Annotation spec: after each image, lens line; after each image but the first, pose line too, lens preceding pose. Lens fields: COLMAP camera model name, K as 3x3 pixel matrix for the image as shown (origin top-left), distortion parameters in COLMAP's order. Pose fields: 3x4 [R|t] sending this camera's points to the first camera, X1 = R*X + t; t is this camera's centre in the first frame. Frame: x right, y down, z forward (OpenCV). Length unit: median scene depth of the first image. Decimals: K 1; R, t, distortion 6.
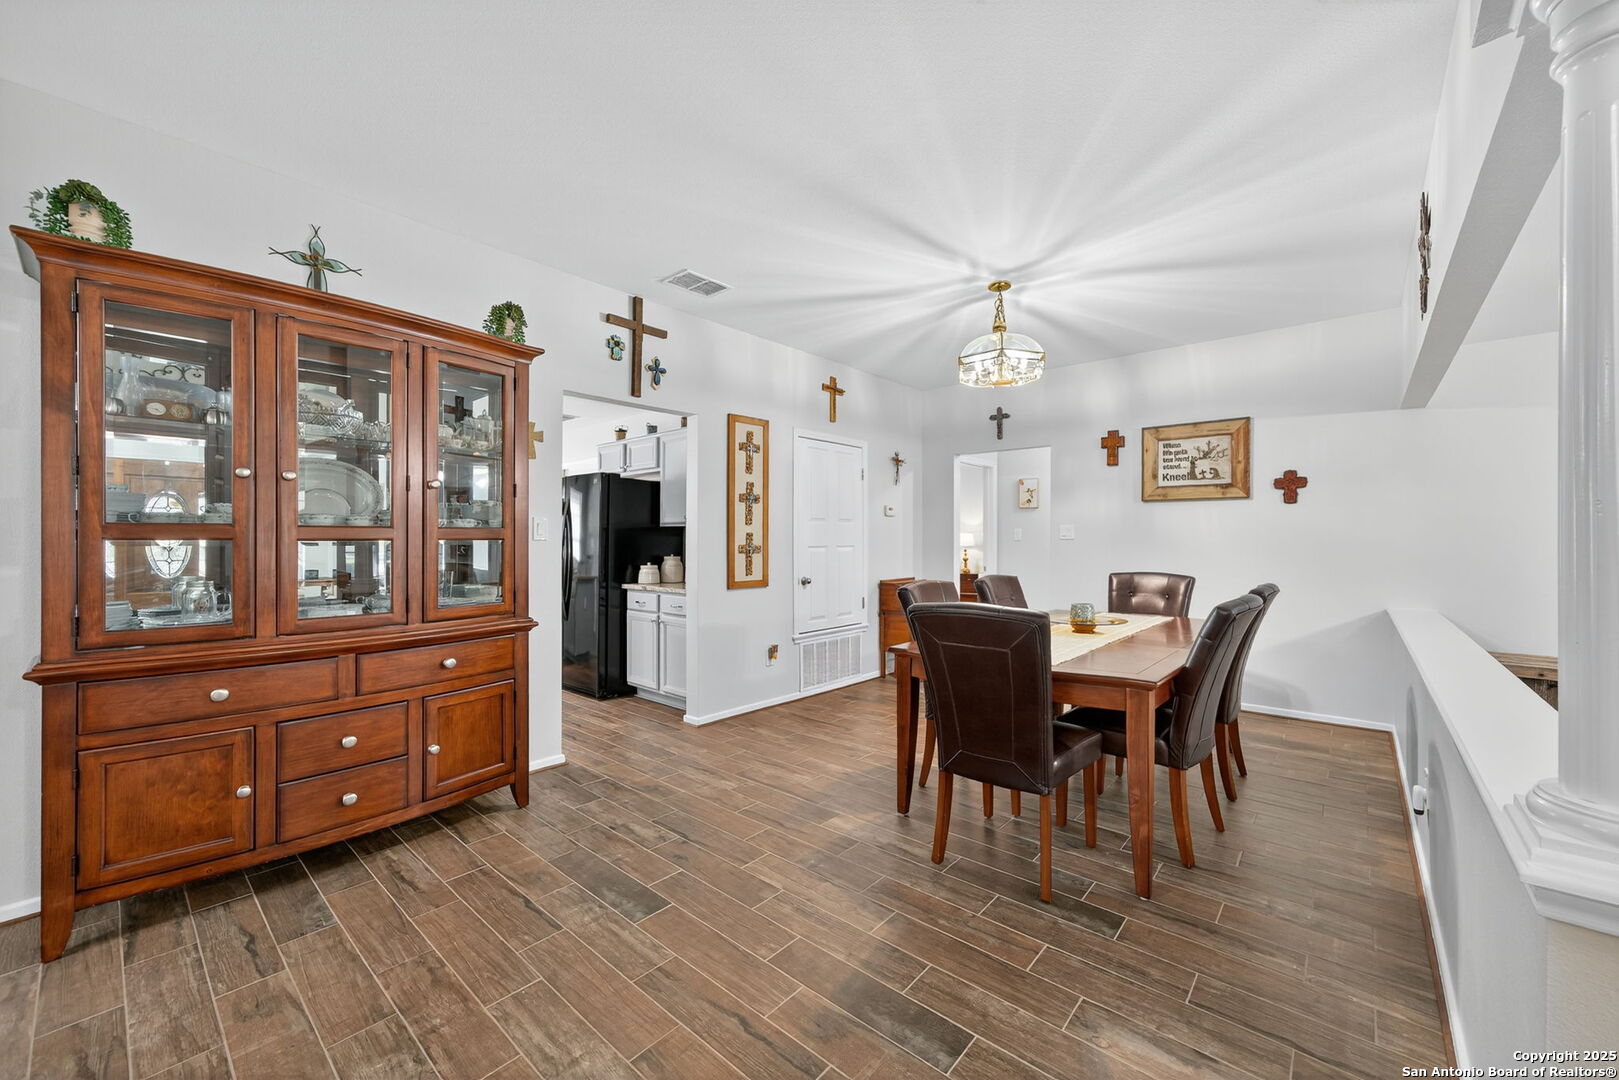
lens RADIAL K [[626.0, 0, 817.4], [0, 626.0, 534.8], [0, 0, 1]] dist [0.000059, 0.000199]
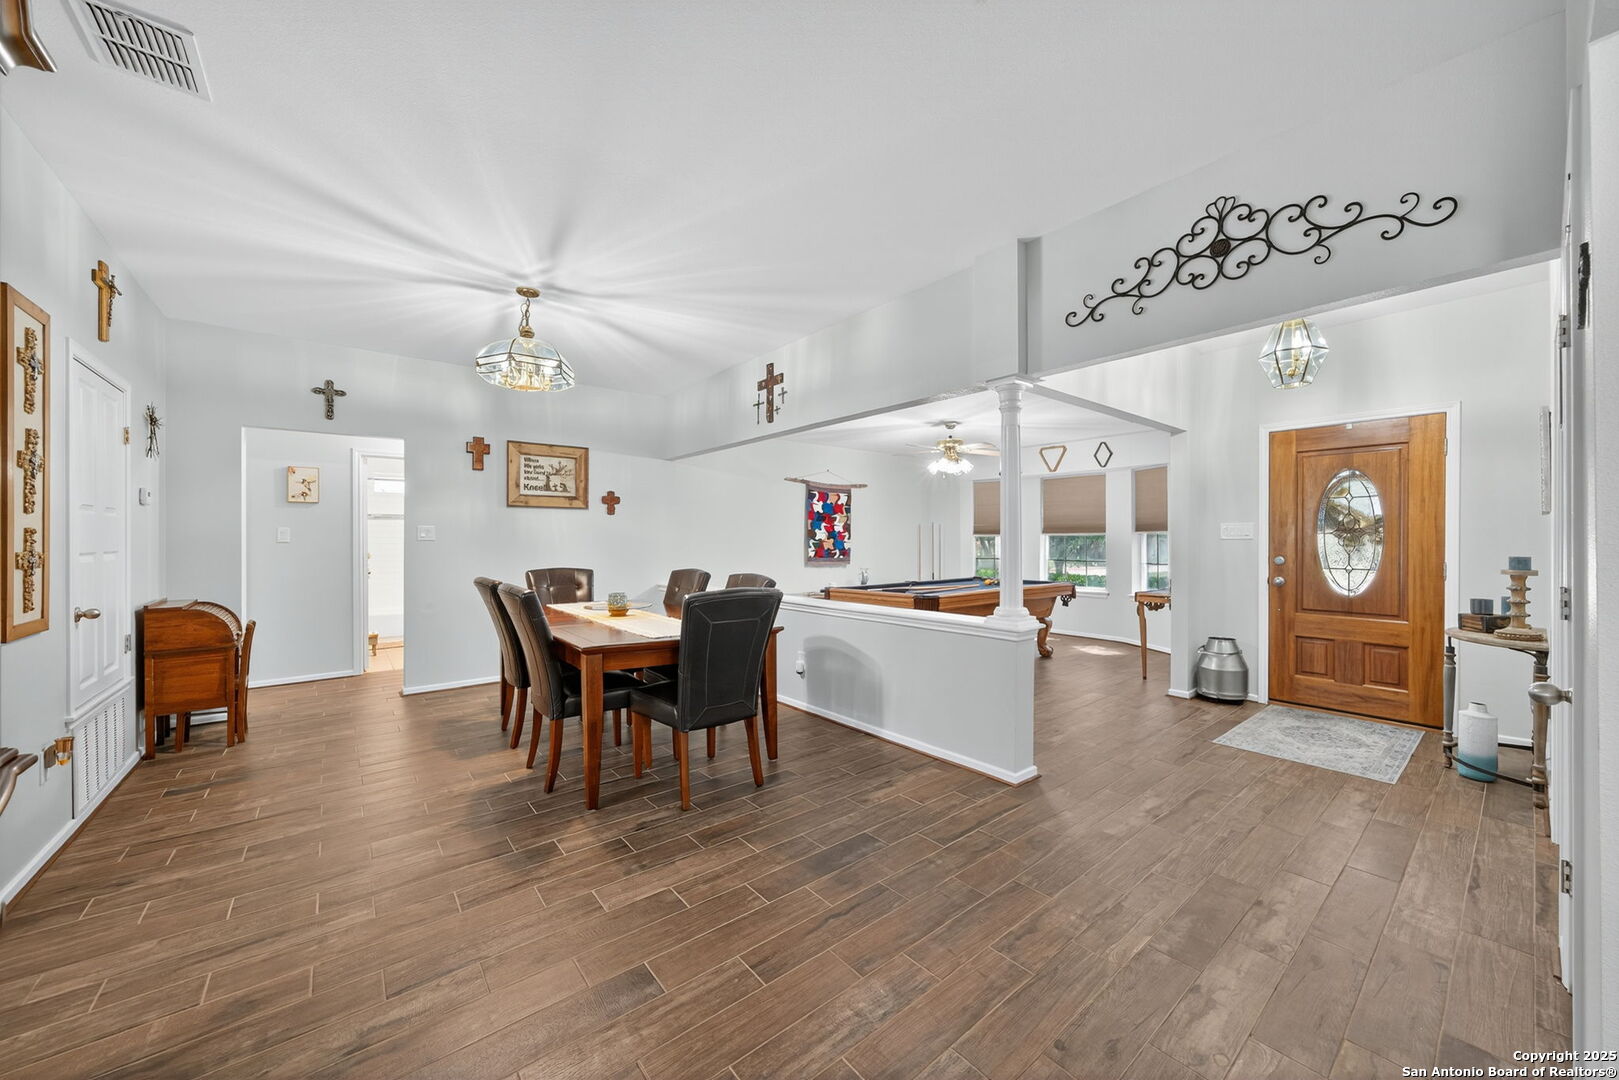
lens RADIAL K [[596.3, 0, 818.9], [0, 596.3, 536.2], [0, 0, 1]] dist [-0.001738, -0.000128]
pose [[0.174658, 0.005232, 0.984615, -0.467446], [-0.003897, 0.999982, -0.004623, 0.003222], [-0.984622, -0.003030, 0.174675, 0.289774]]
